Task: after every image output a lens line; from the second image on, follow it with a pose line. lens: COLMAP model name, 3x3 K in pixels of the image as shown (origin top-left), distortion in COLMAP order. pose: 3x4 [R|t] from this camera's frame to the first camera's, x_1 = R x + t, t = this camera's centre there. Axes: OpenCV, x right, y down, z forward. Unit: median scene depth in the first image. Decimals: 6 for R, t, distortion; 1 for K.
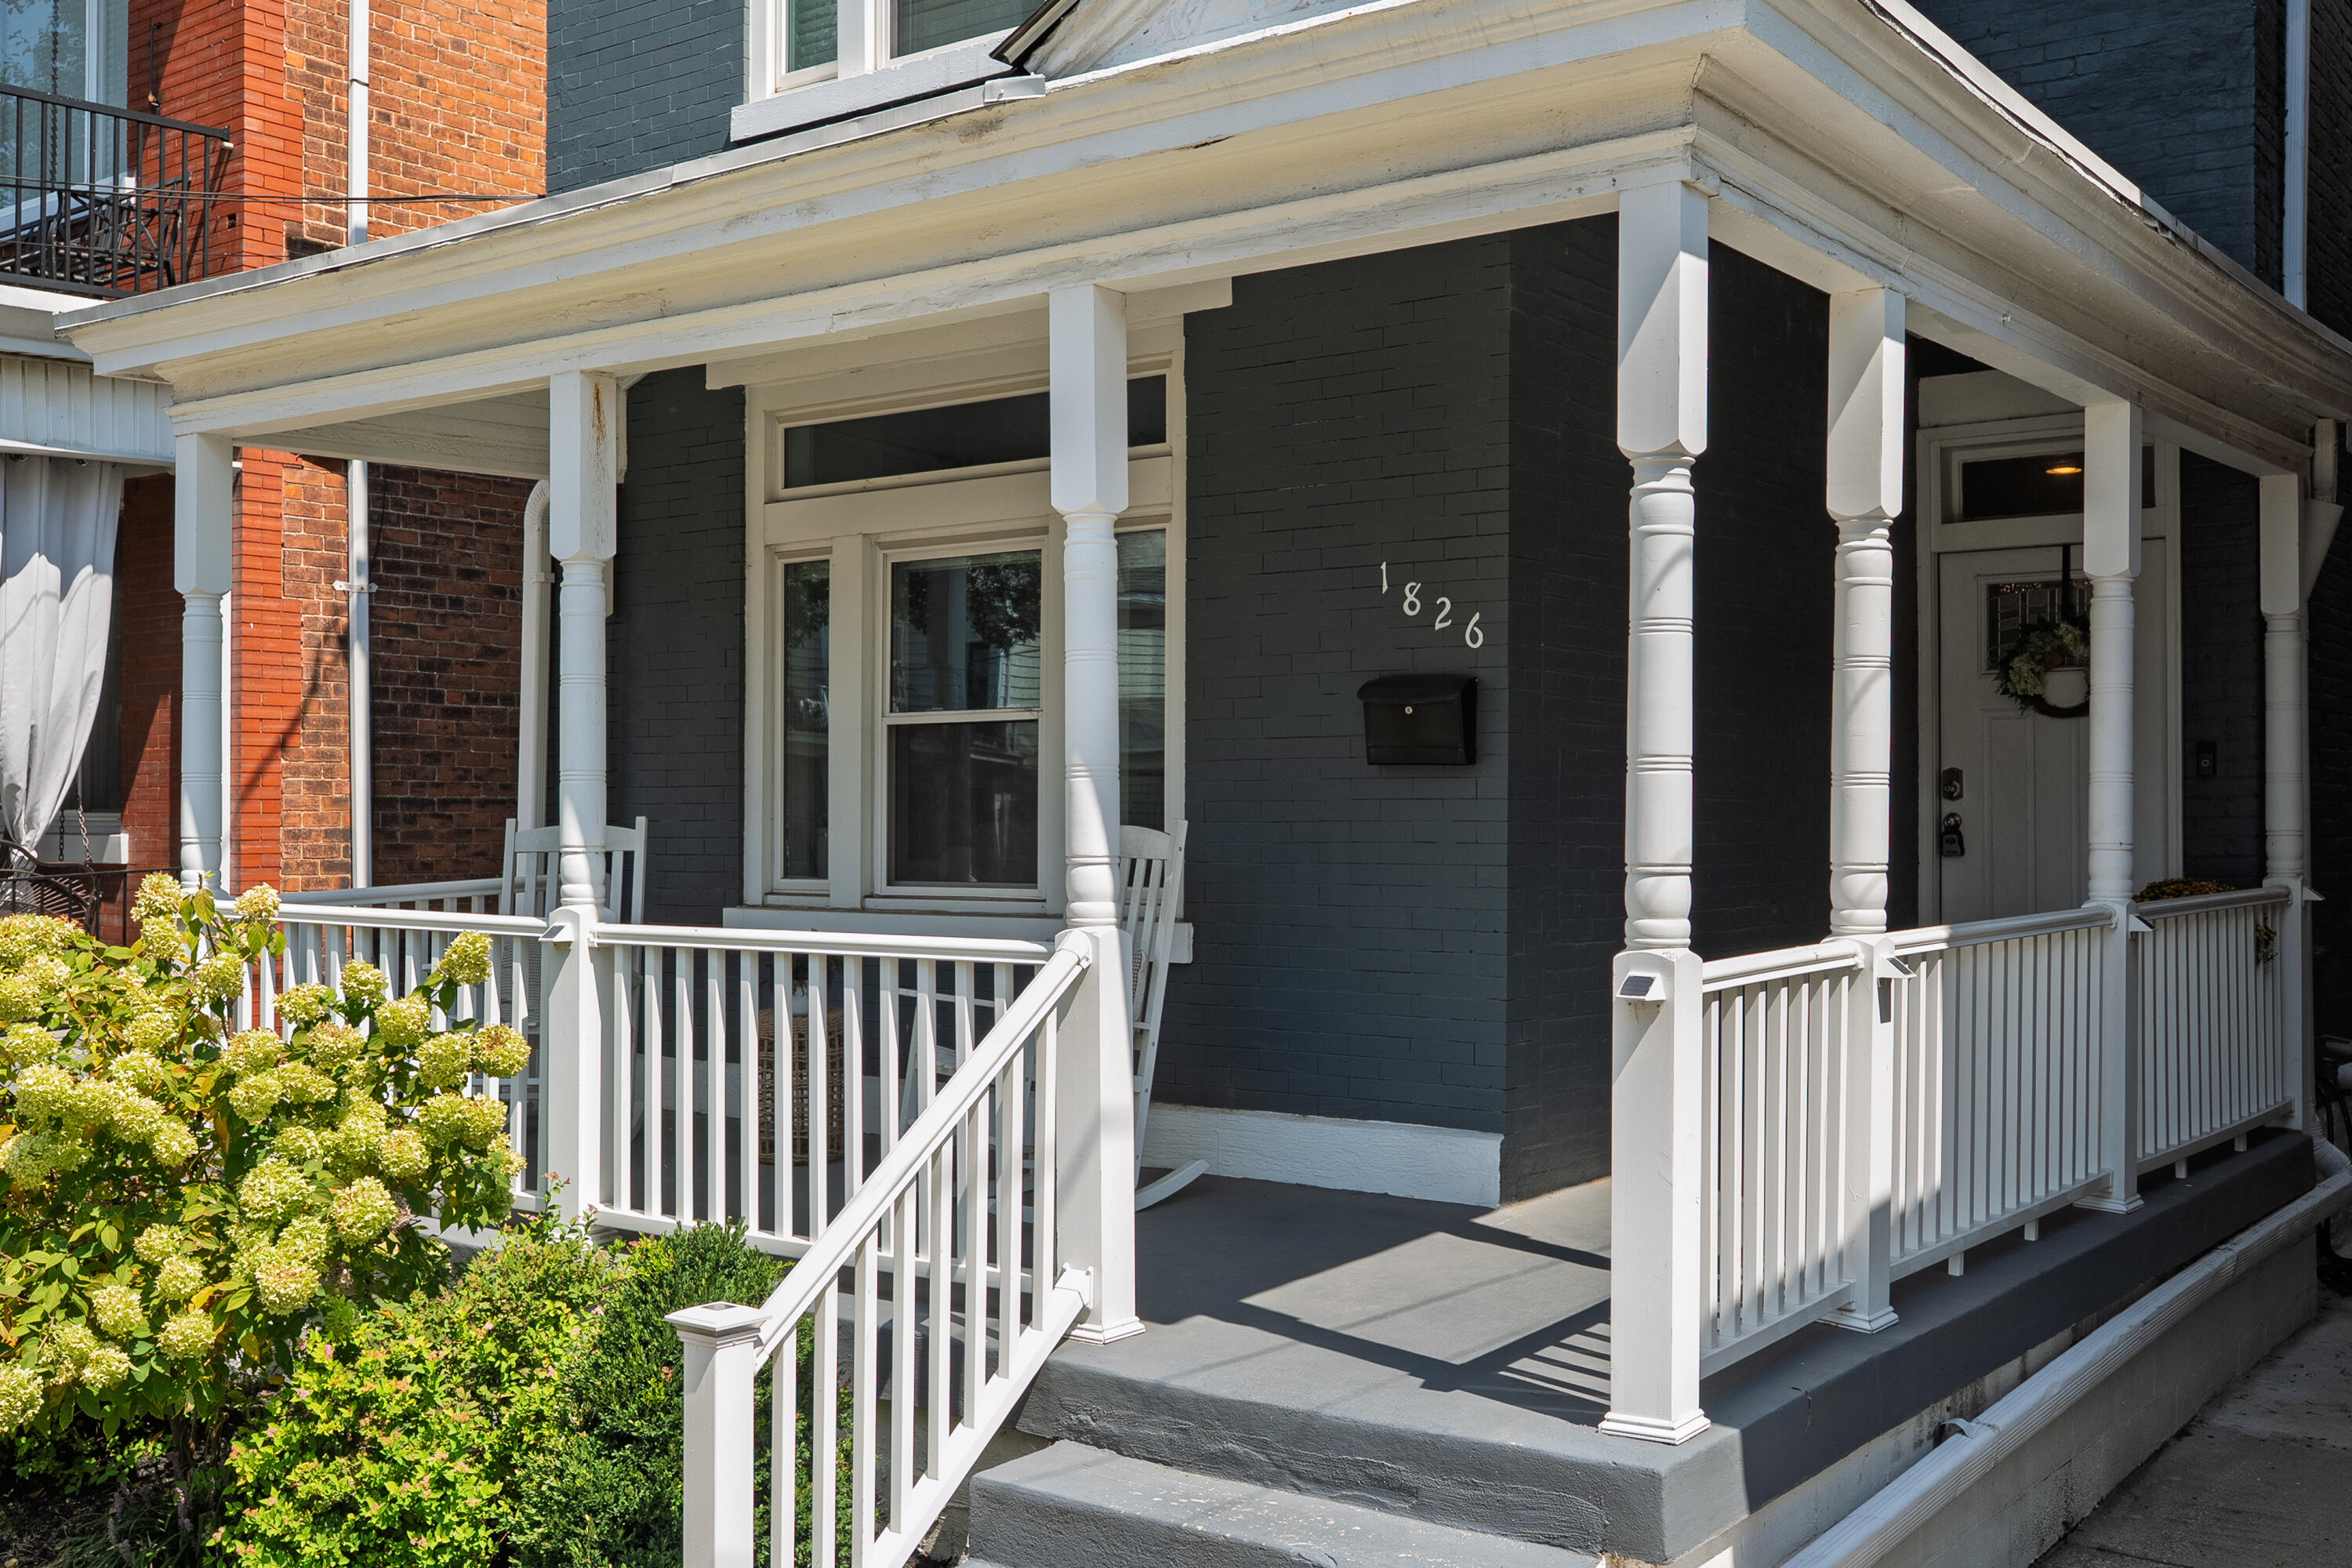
lens RADIAL K [[2366.8, 0, 1178.5], [0, 2366.8, 778.9], [0, 0, 1]] dist [-0.016748, 0.000000]
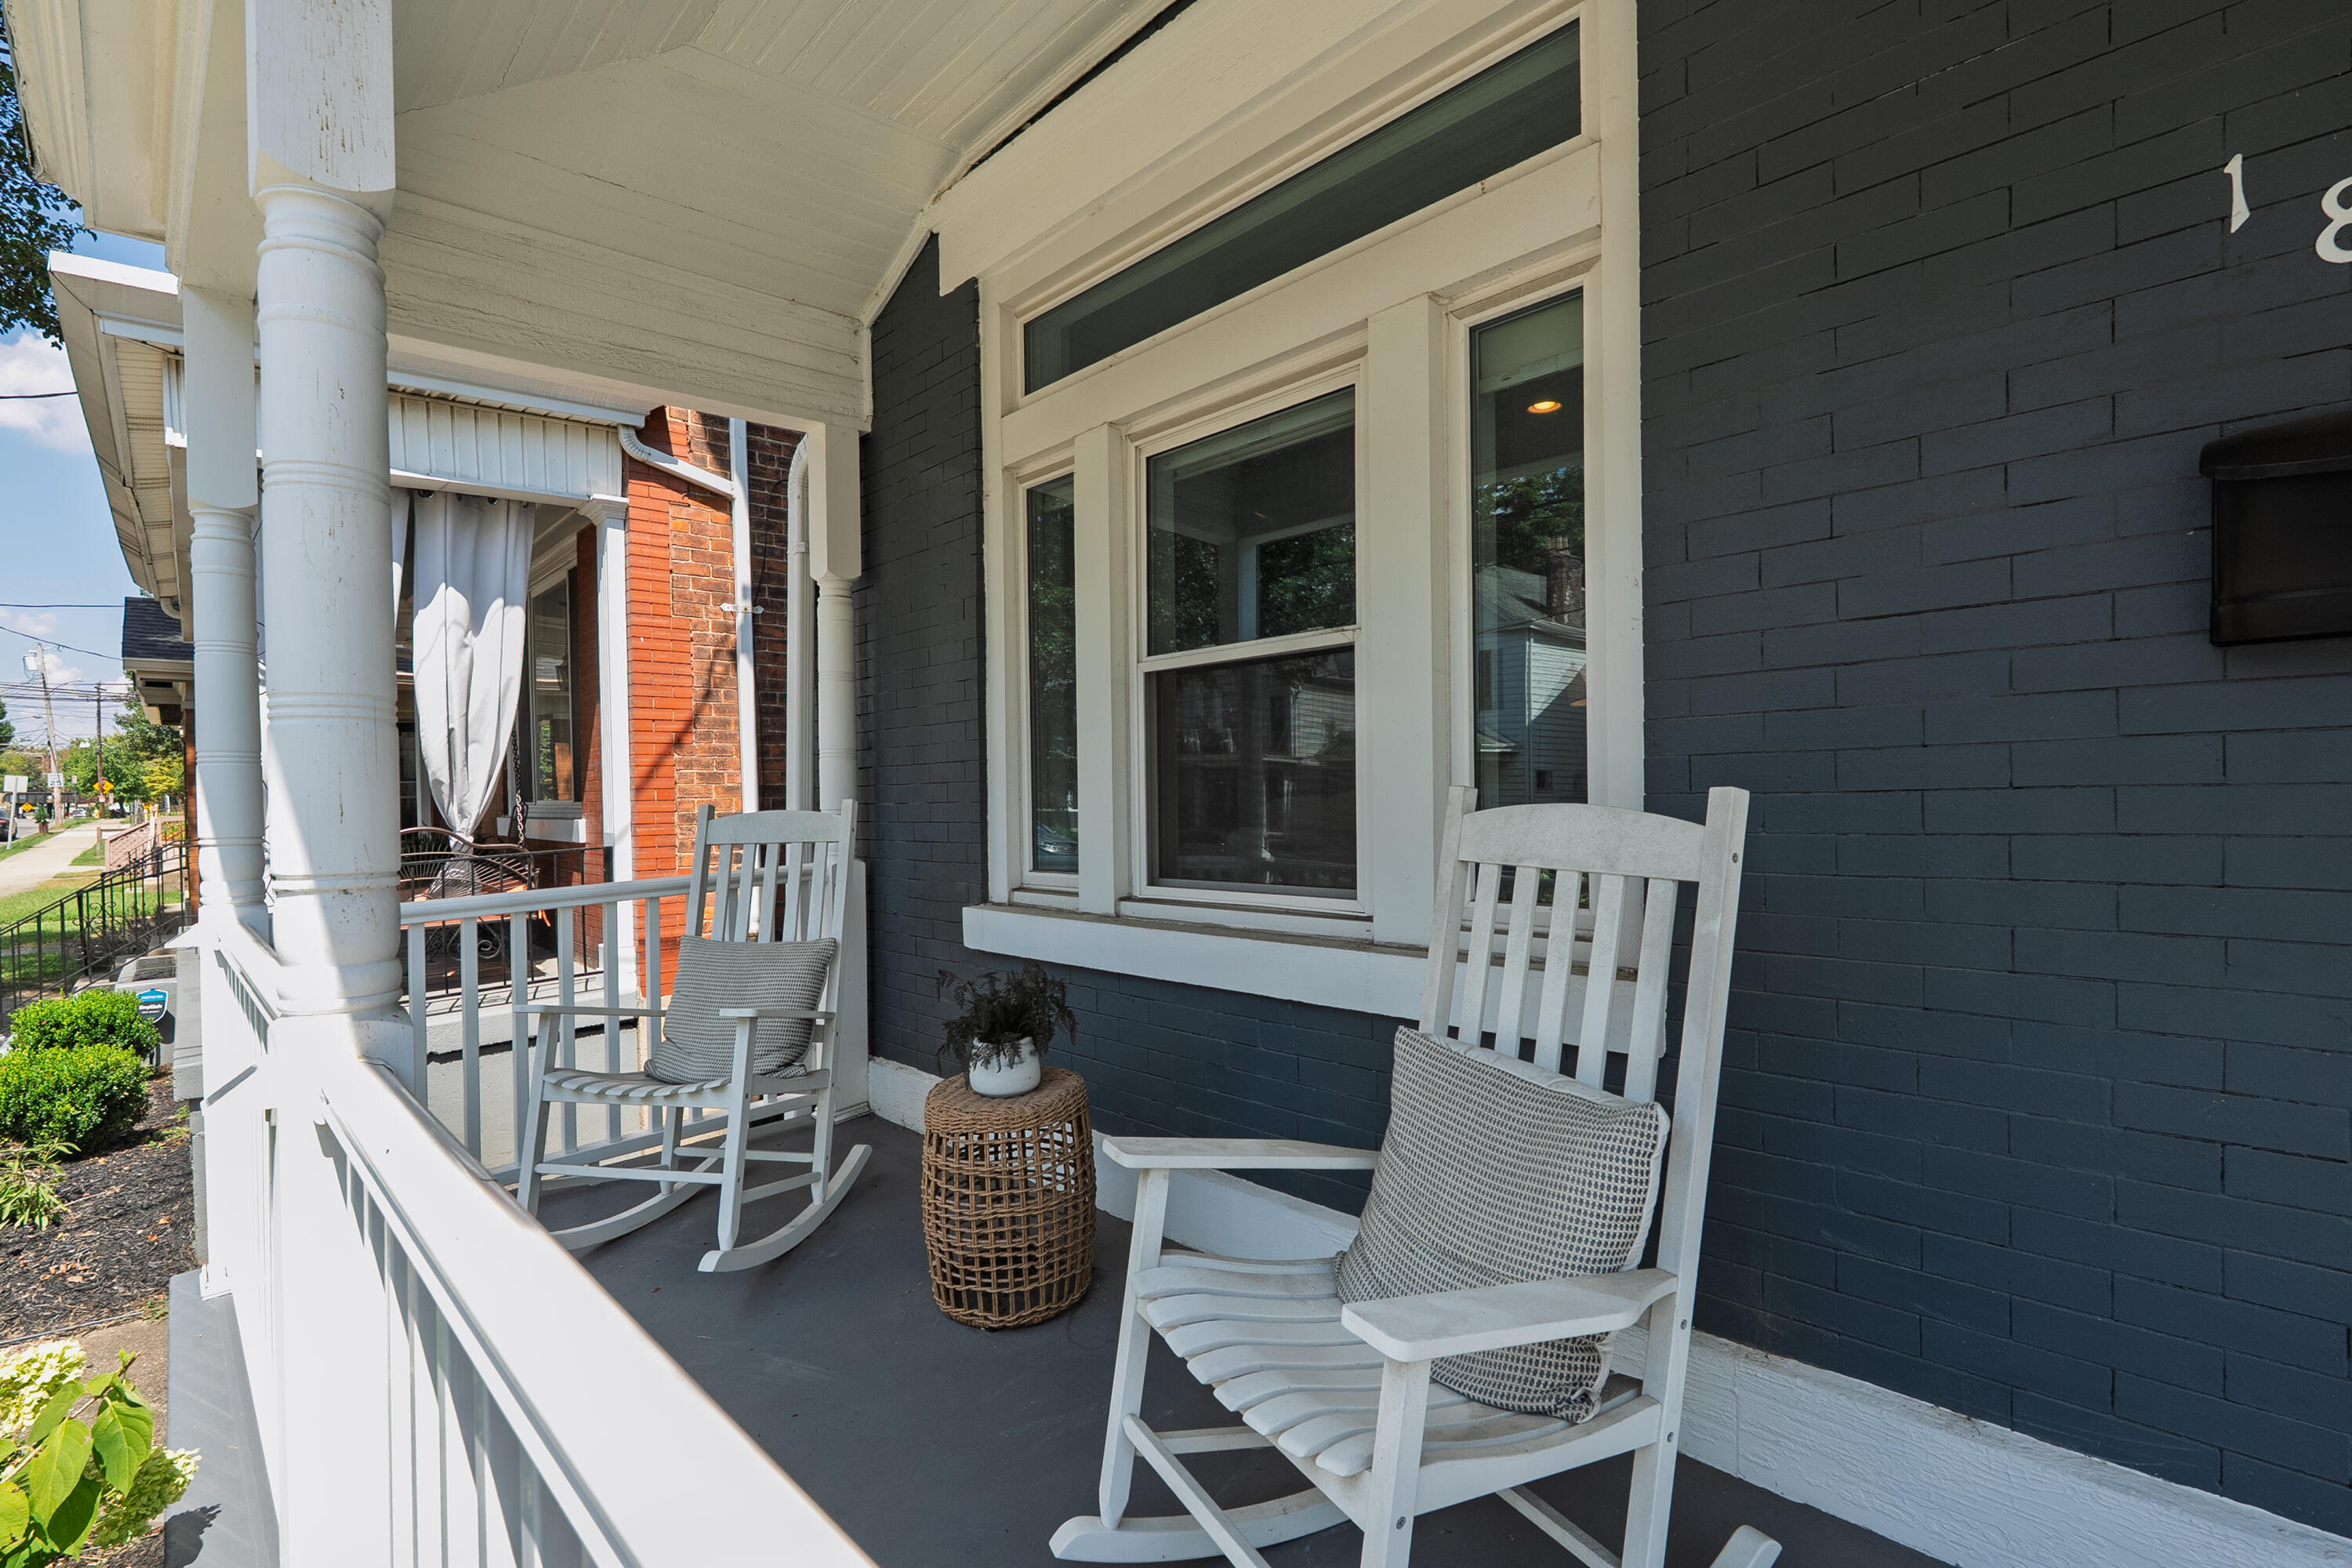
lens RADIAL K [[1209.5, 0, 1182.5], [0, 1209.5, 777.0], [0, 0, 1]] dist [0.000351, 0.000018]
pose [[0.987496, -0.018176, -0.156590, -0.037432], [0.018366, 0.999831, -0.000234, 0.007871], [0.156568, -0.002645, 0.987664, 0.452244]]
